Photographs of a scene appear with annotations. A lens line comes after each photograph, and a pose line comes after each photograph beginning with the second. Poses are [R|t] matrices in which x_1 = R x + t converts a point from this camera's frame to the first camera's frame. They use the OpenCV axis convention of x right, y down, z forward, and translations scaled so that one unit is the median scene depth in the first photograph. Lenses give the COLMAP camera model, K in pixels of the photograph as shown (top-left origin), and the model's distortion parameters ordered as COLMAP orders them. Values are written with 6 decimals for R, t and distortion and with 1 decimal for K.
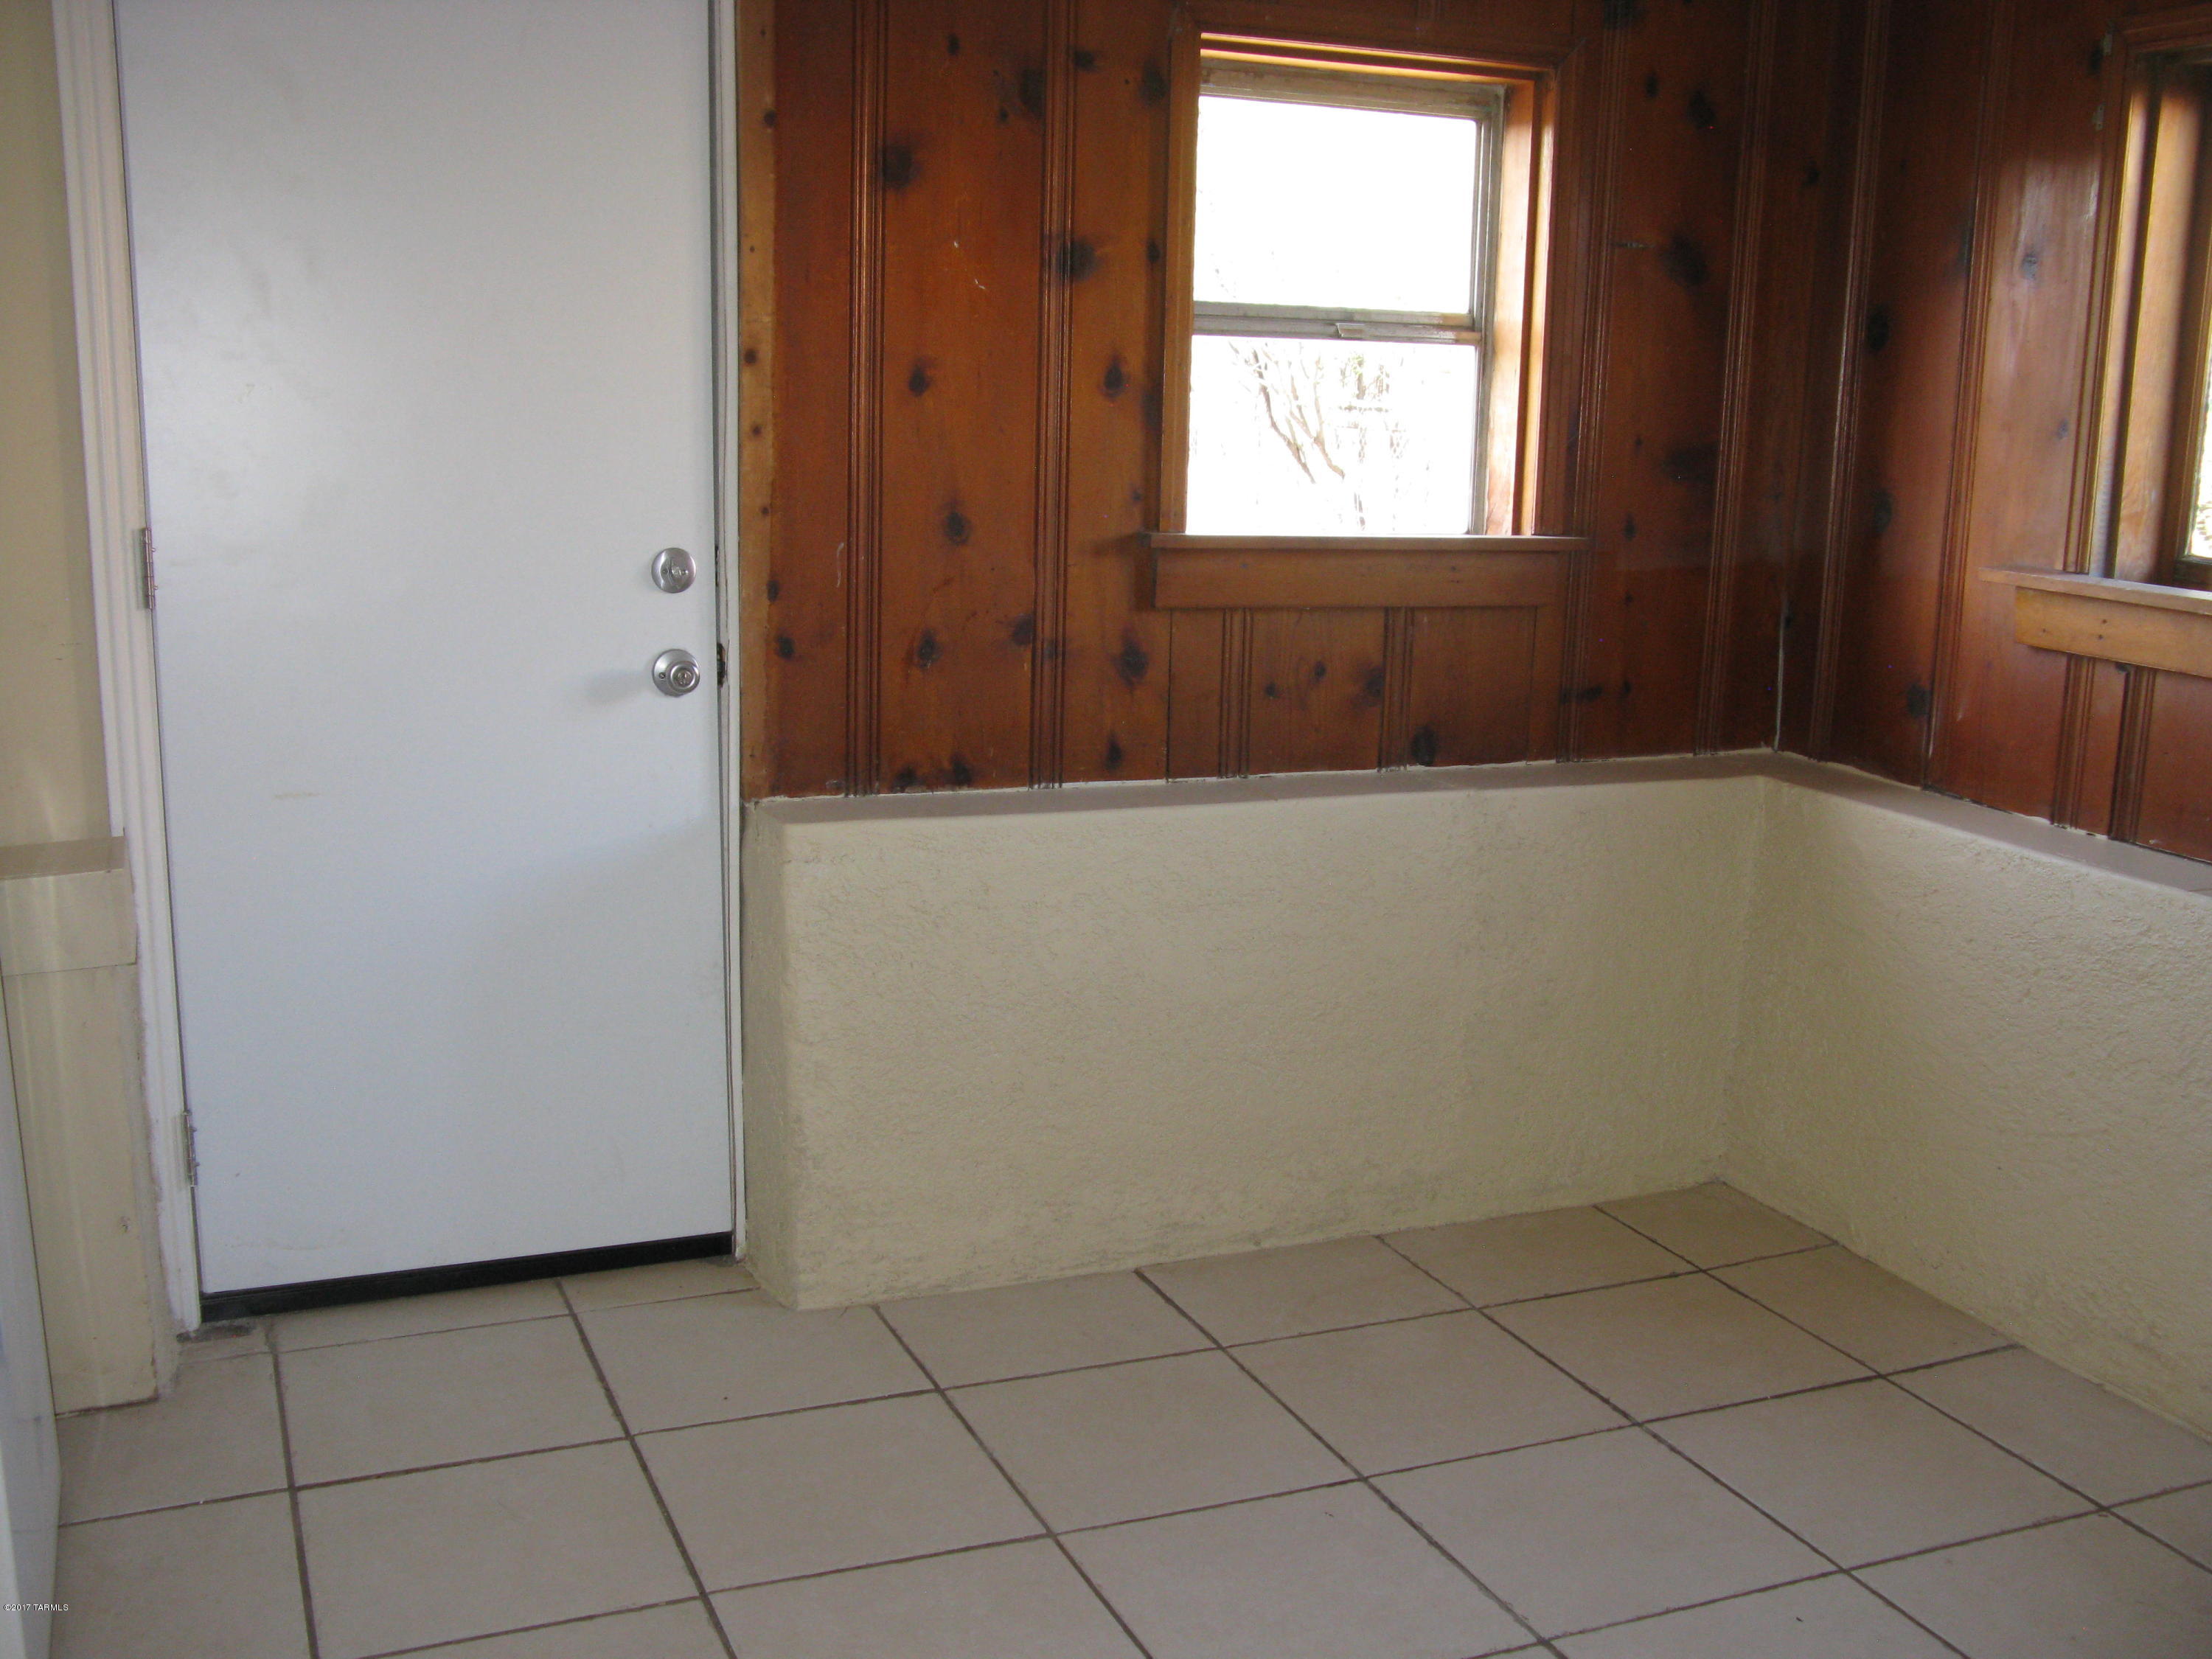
lens RADIAL K [[2307.5, 0, 1154.3], [0, 2307.5, 870.4], [0, 0, 1]] dist [-0.126779, 0.000000]
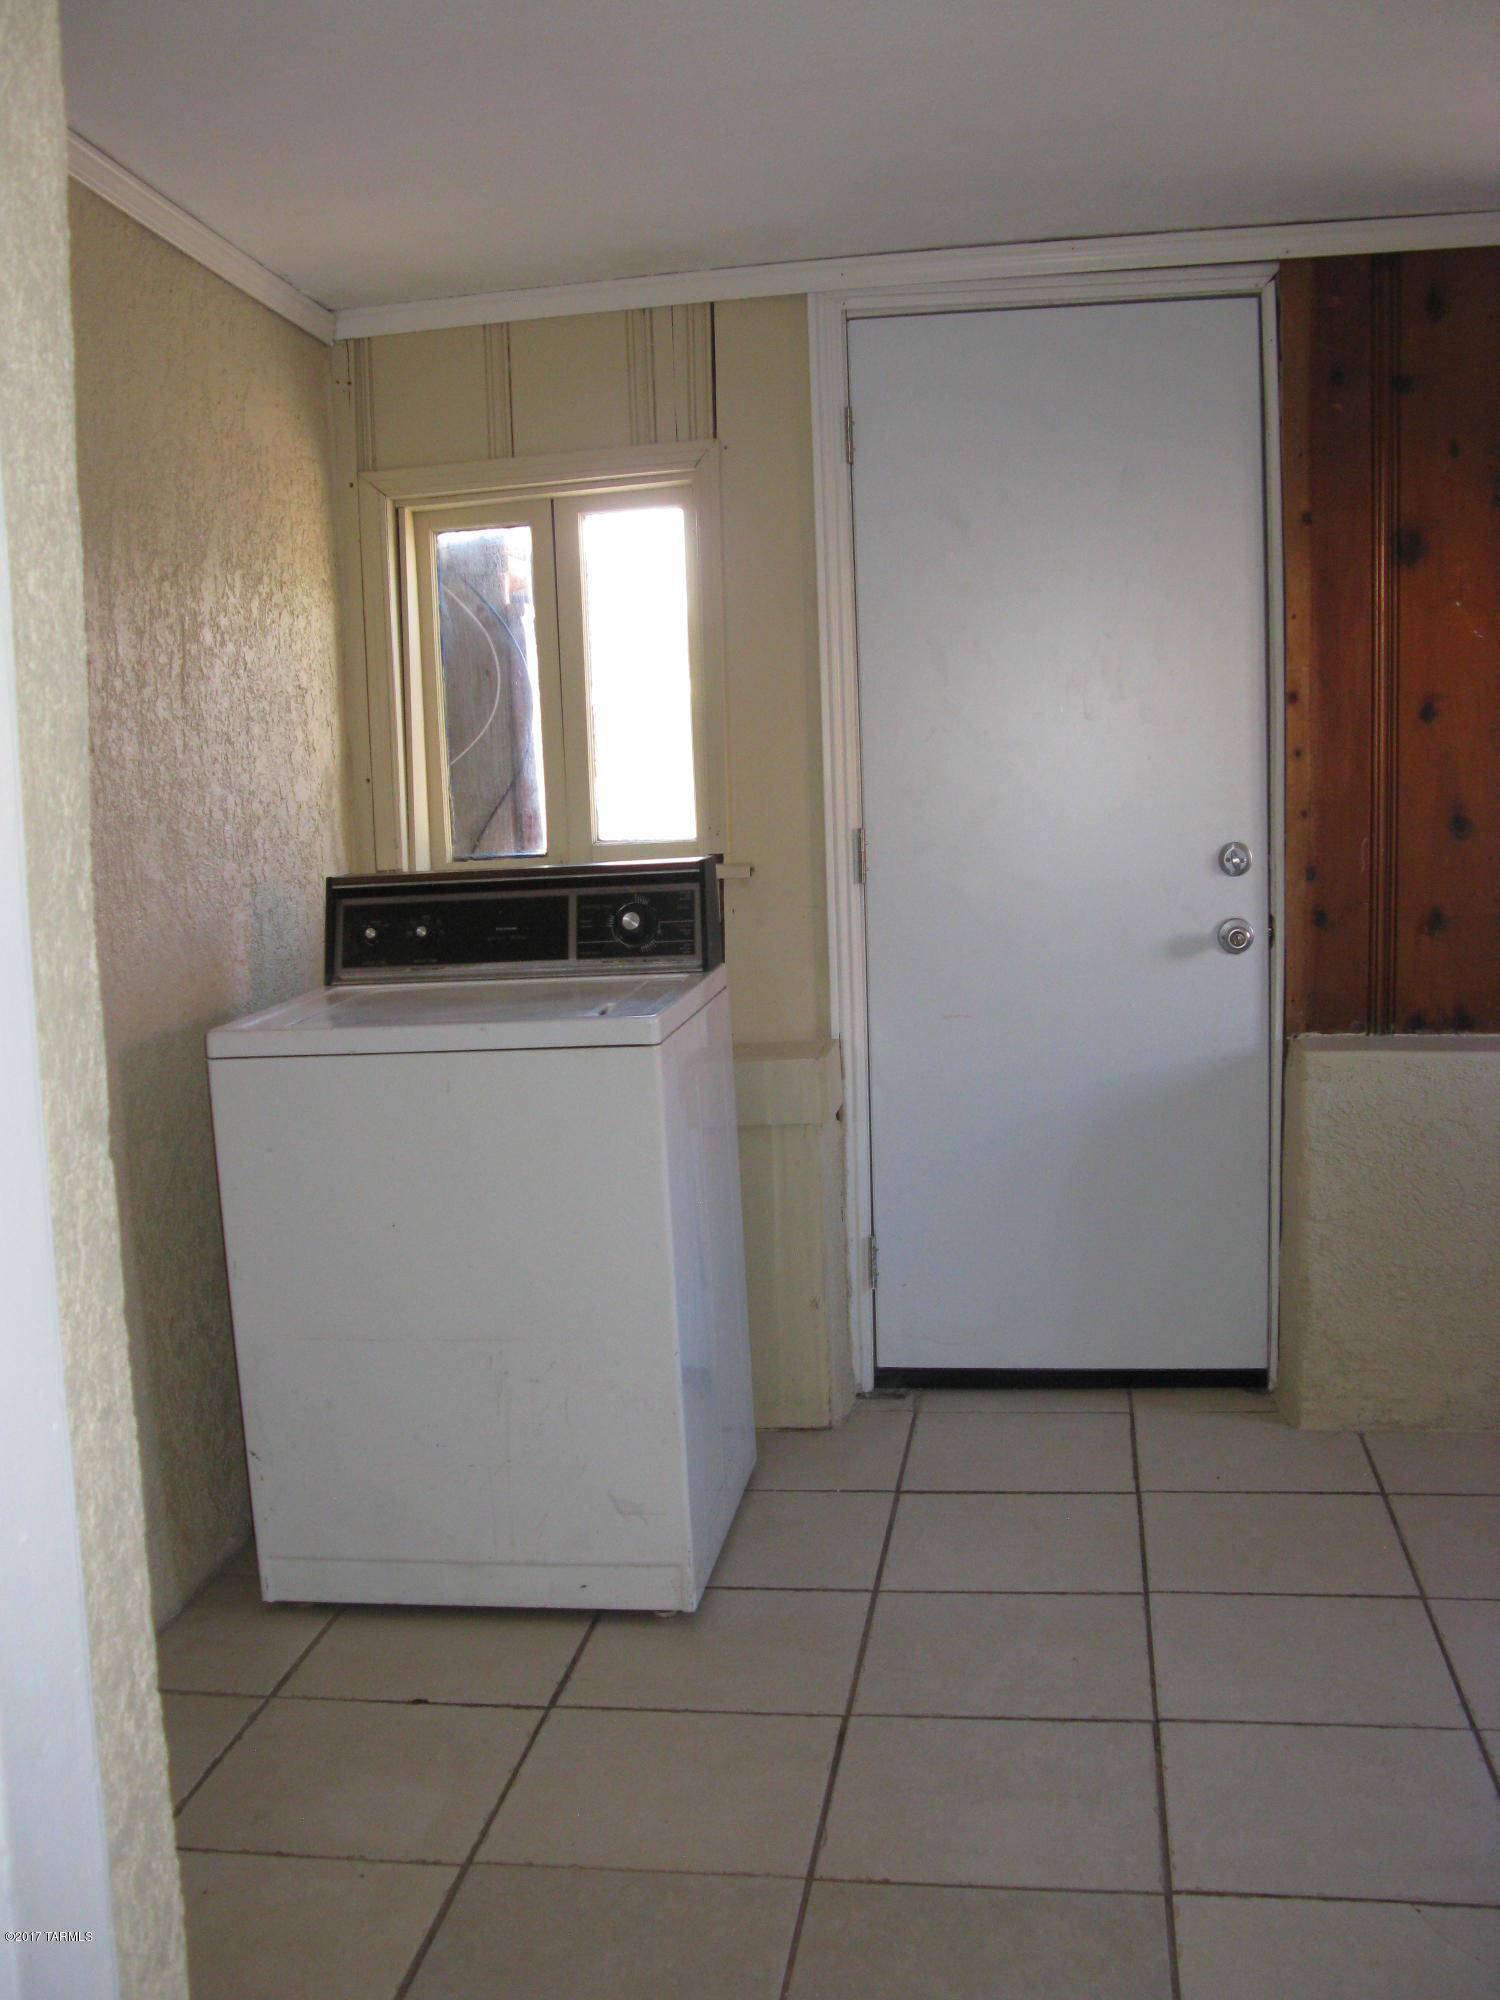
lens RADIAL K [[2086.3, 0, 758.2], [0, 2086.3, 1006.5], [0, 0, 1]] dist [-0.126779, 0.000000]
pose [[0.848894, 0.024197, -0.528008, 0.193337], [-0.061186, 0.996735, -0.052693, 0.035017], [0.525009, 0.077037, 0.847603, -0.161014]]
